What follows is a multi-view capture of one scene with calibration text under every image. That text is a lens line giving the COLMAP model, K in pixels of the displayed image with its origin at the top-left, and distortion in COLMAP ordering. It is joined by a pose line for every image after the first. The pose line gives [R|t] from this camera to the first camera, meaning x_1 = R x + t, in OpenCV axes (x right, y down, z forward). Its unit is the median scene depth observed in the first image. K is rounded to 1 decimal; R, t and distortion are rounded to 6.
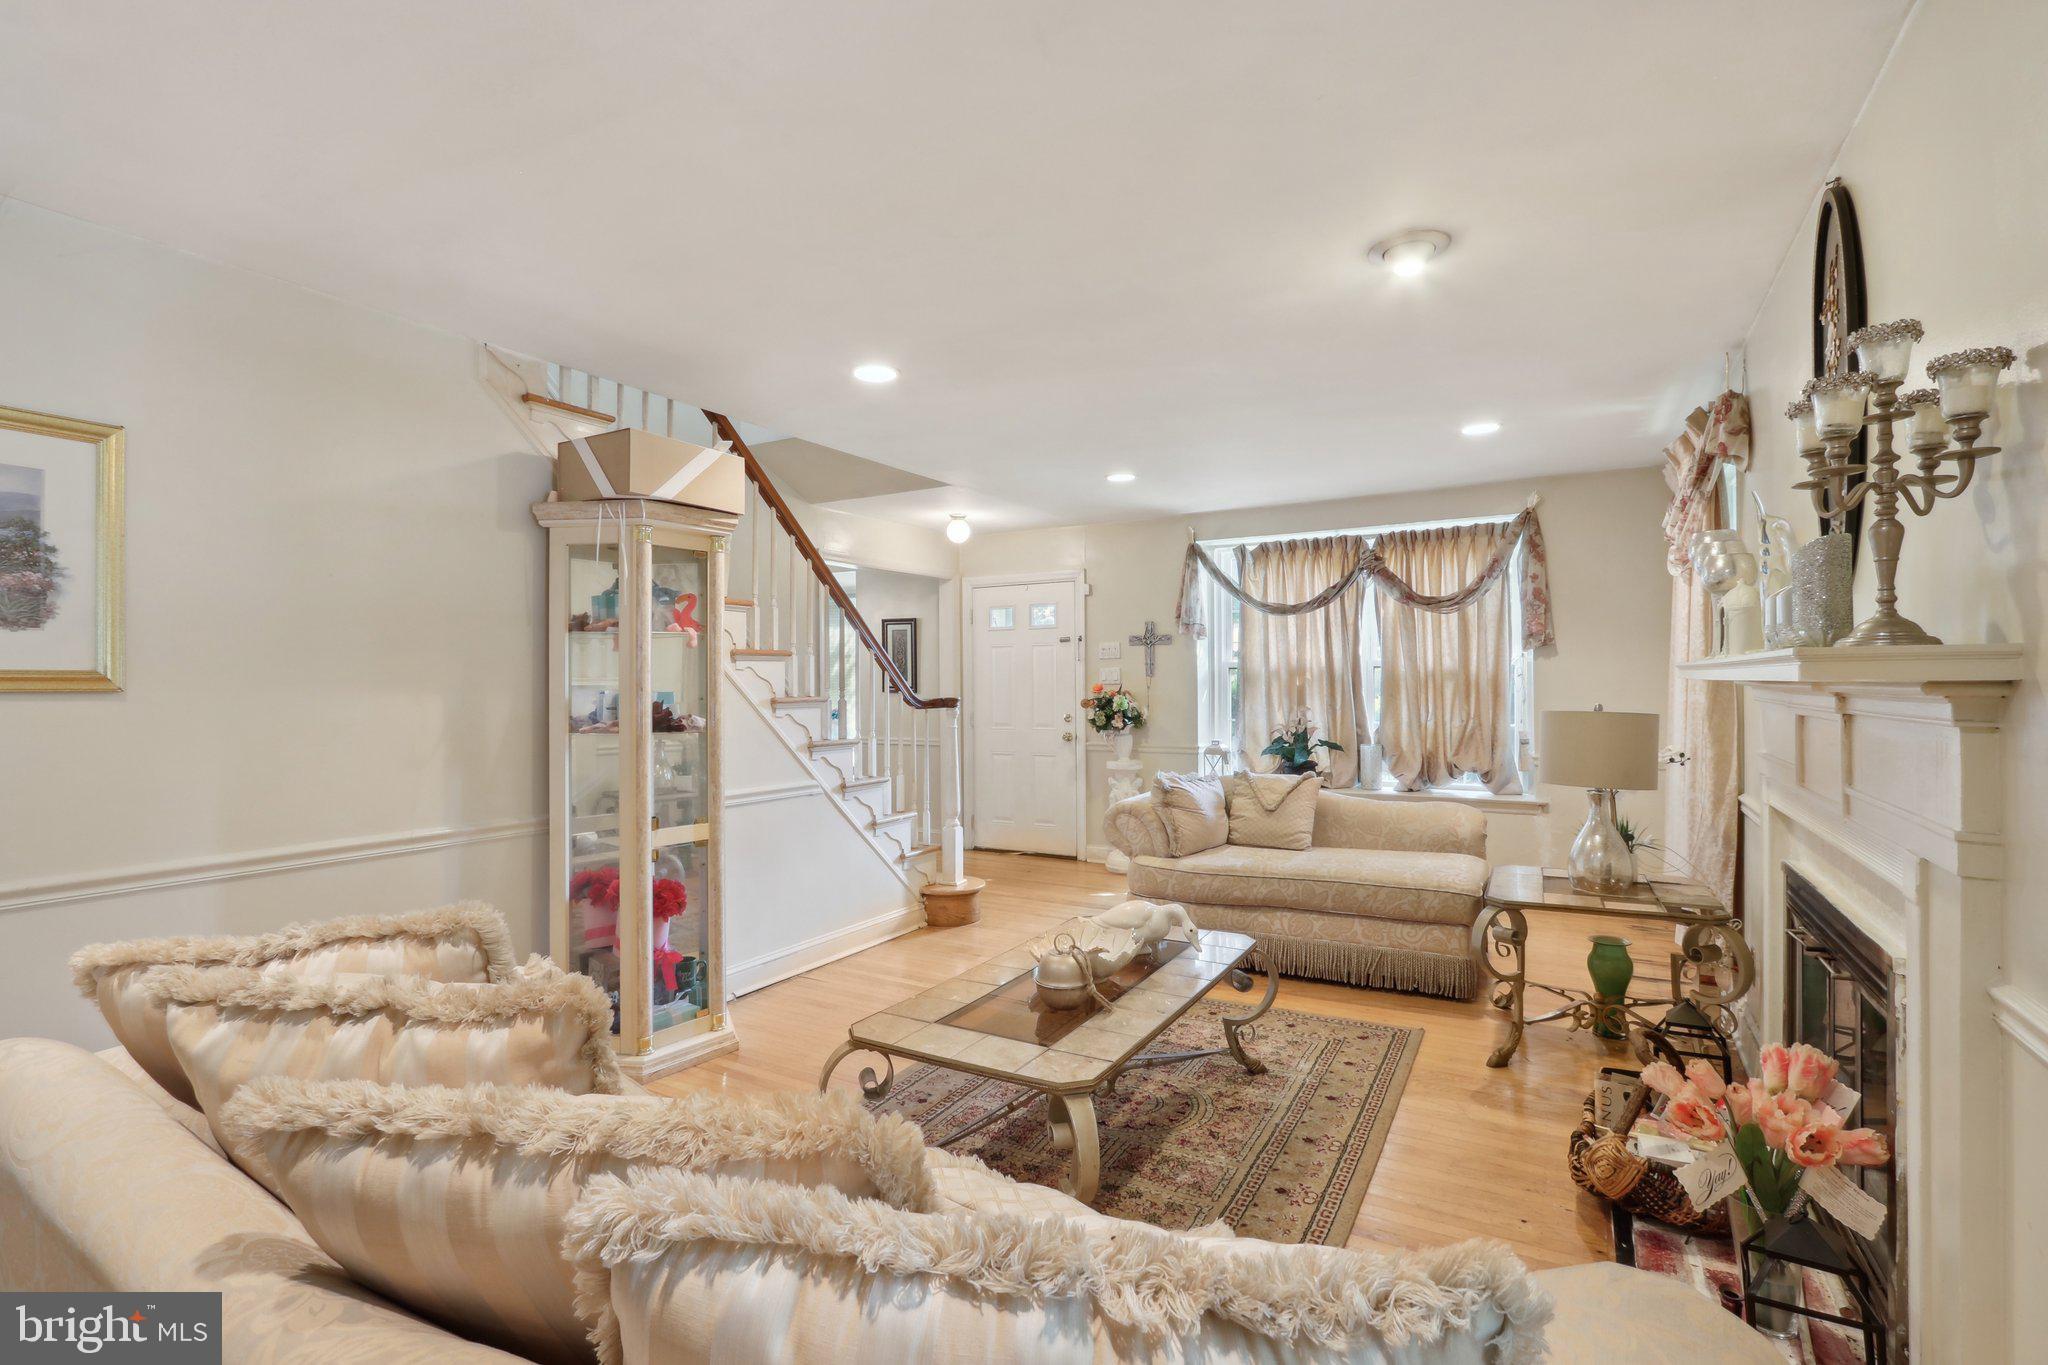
lens RADIAL K [[961.0, 0, 994.8], [0, 961.0, 686.7], [0, 0, 1]] dist [-0.001754, -0.000228]
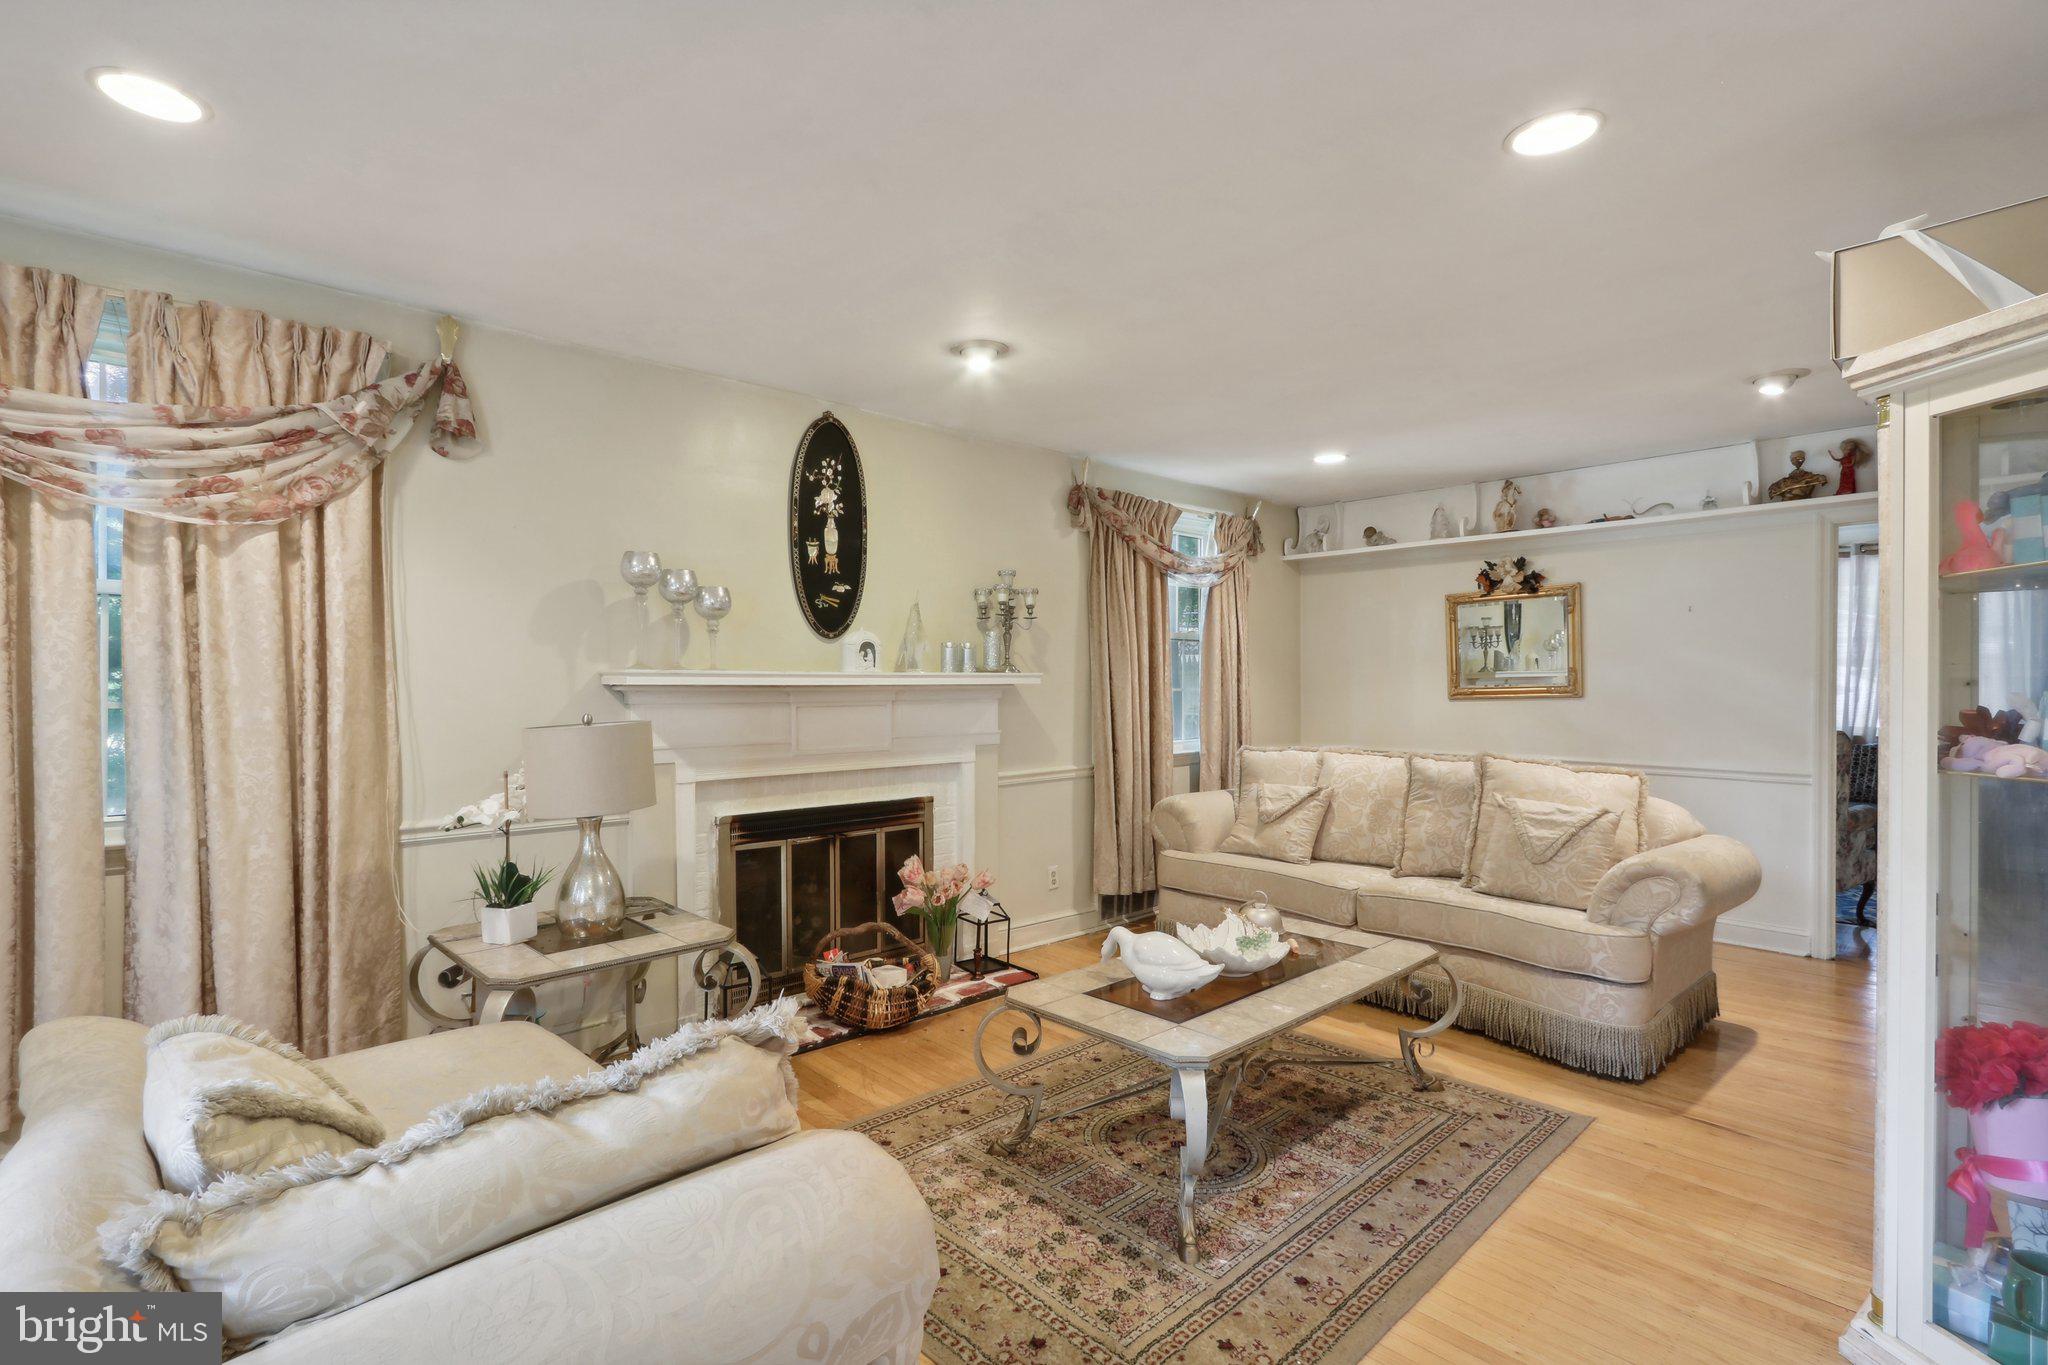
lens RADIAL K [[961.0, 0, 994.8], [0, 961.0, 686.7], [0, 0, 1]] dist [-0.001754, -0.000228]
pose [[-0.956717, 0.003934, 0.290994, 0.032486], [0.007375, 0.999915, 0.010727, -0.007579], [-0.290927, 0.012409, -0.956665, 1.851173]]
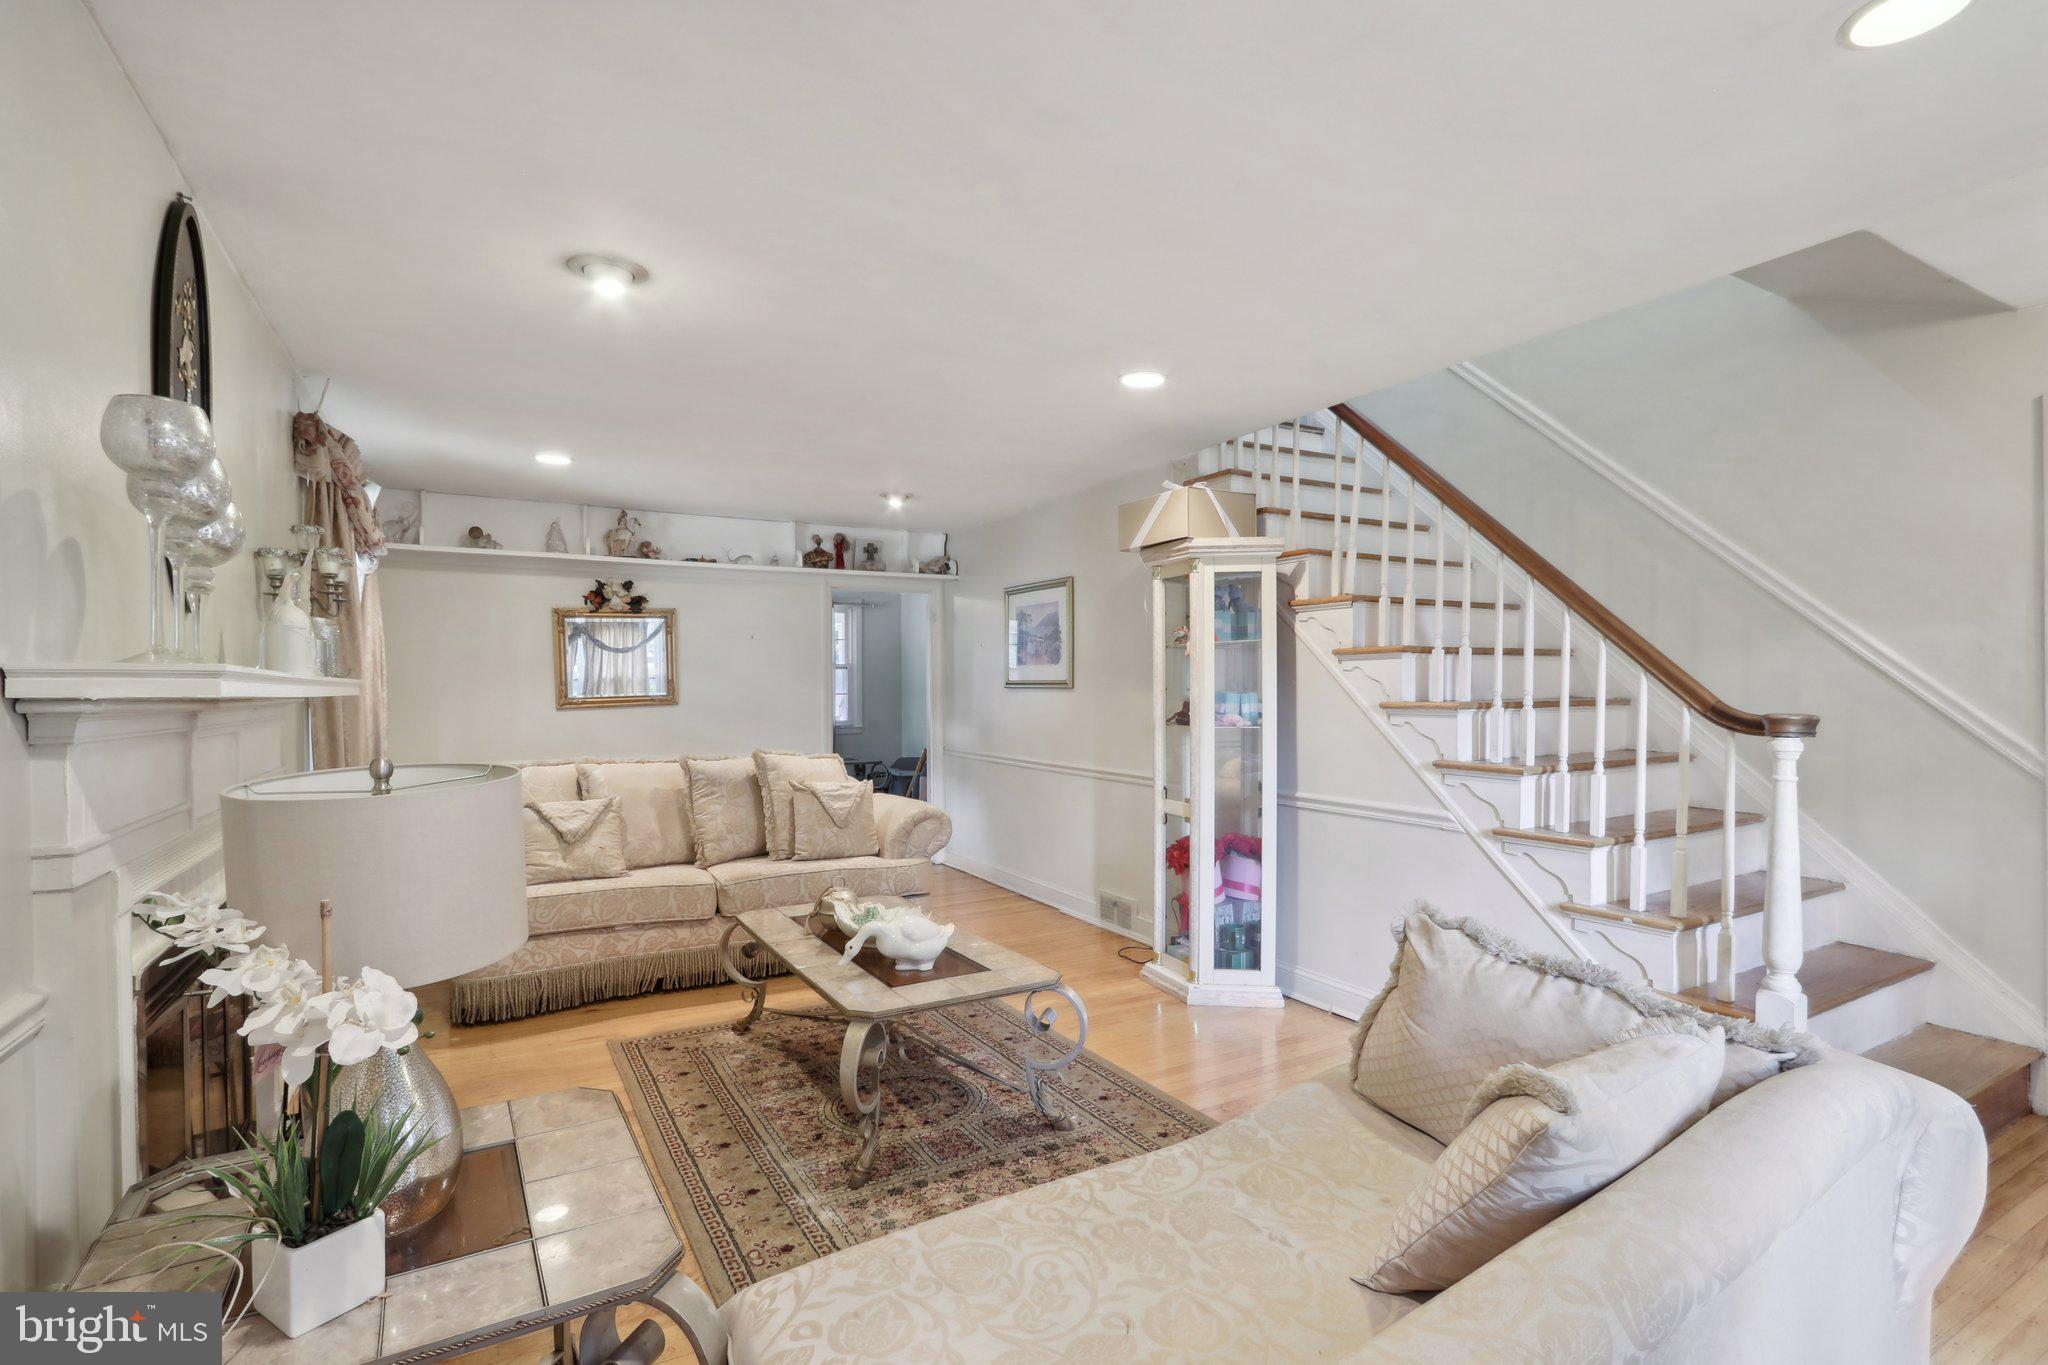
lens RADIAL K [[954.2, 0, 1016.9], [0, 954.2, 688.0], [0, 0, 1]] dist [0.000125, 0.000084]
pose [[-0.492136, 0.007173, -0.870489, 0.920406], [0.002381, 0.999973, 0.006894, -0.009734], [0.870515, 0.001320, -0.492140, 1.552250]]
